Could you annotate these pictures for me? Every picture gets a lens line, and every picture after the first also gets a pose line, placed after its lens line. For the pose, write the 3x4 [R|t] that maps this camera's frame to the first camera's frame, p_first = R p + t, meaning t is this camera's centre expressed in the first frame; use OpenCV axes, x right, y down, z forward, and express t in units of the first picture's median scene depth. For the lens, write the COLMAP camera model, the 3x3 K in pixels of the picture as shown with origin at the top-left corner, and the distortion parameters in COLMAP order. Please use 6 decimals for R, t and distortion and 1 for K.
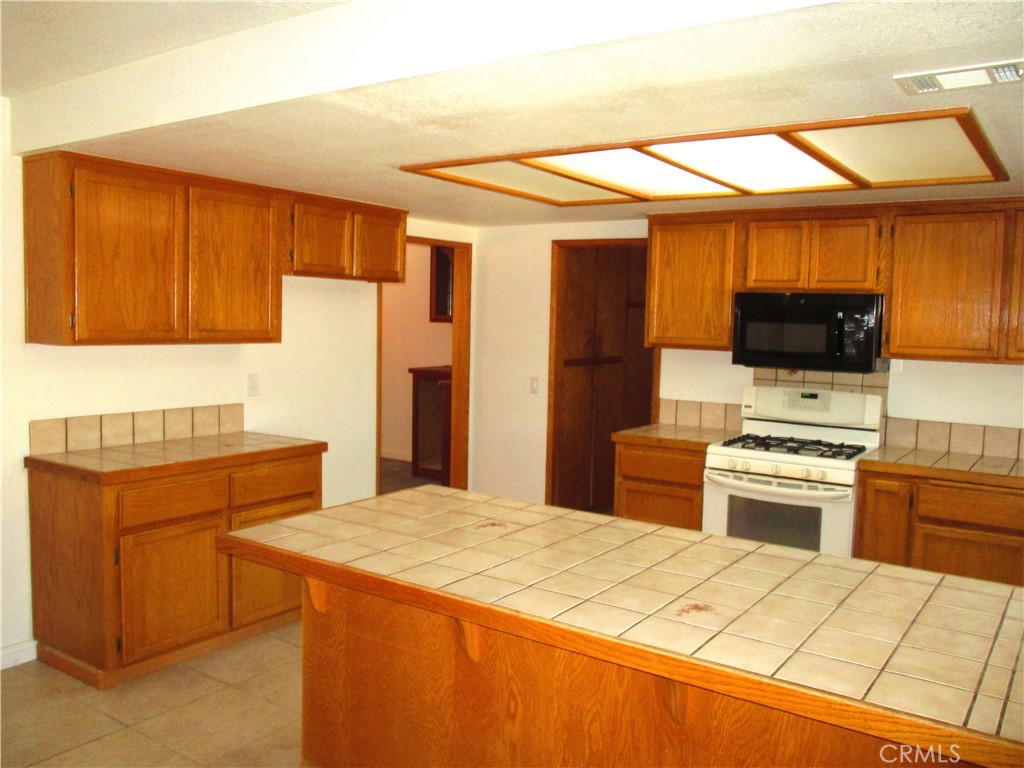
lens RADIAL K [[858.2, 0, 519.1], [0, 858.2, 387.7], [0, 0, 1]] dist [-0.031873, 0.028407]
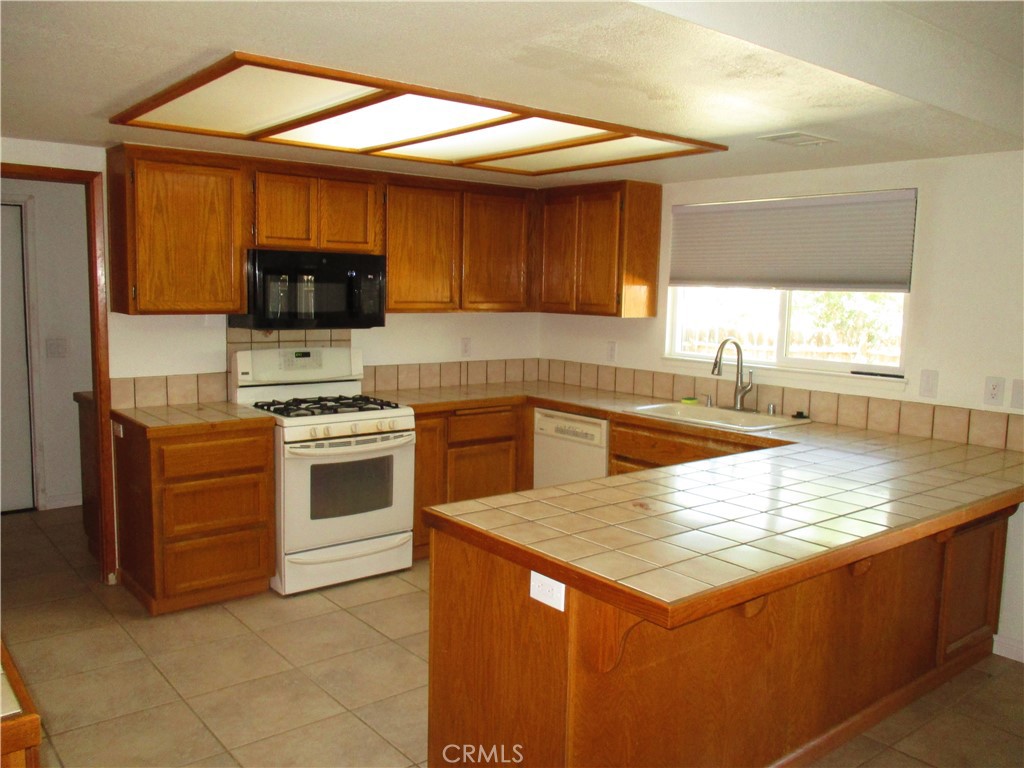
lens RADIAL K [[861.5, 0, 518.4], [0, 861.5, 380.3], [0, 0, 1]] dist [-0.032934, 0.028201]
pose [[0.275157, -0.124296, 0.953331, -0.588863], [0.063763, 0.991783, 0.110906, -0.059989], [-0.959282, 0.030271, 0.280822, 0.506368]]
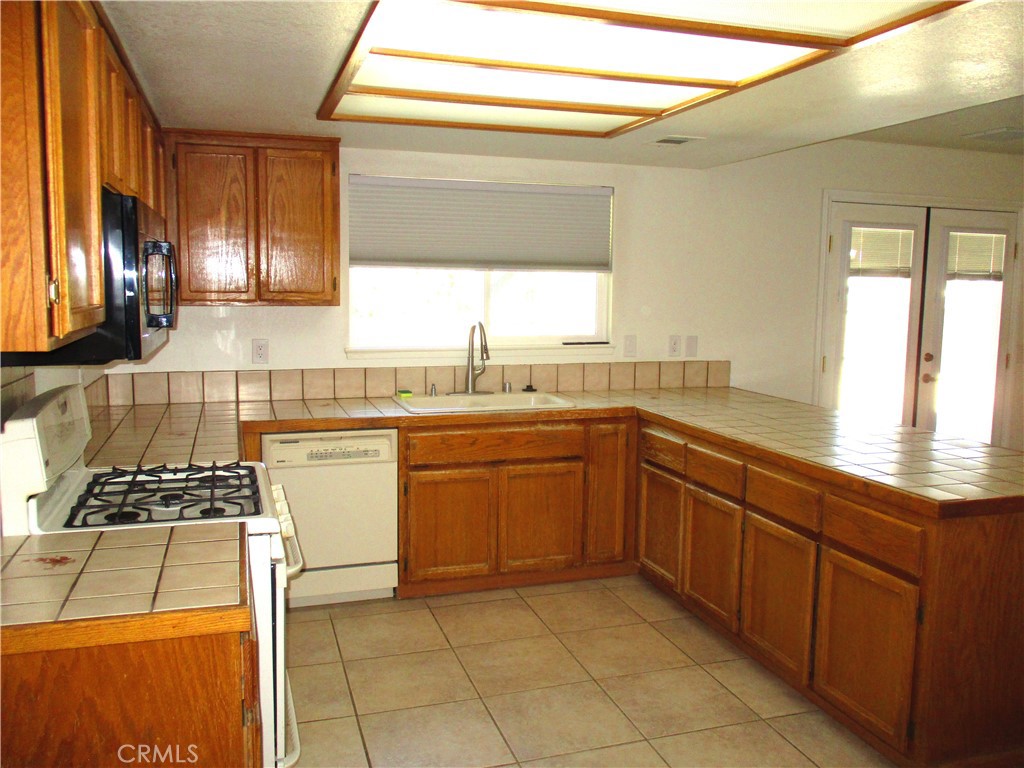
lens RADIAL K [[858.2, 0, 511.6], [0, 858.2, 377.8], [0, 0, 1]] dist [-0.031873, 0.028407]
pose [[-0.795373, -0.100345, 0.597756, -0.173606], [0.018675, 0.981676, 0.189642, -0.103343], [-0.605833, 0.161999, -0.778924, 1.306829]]
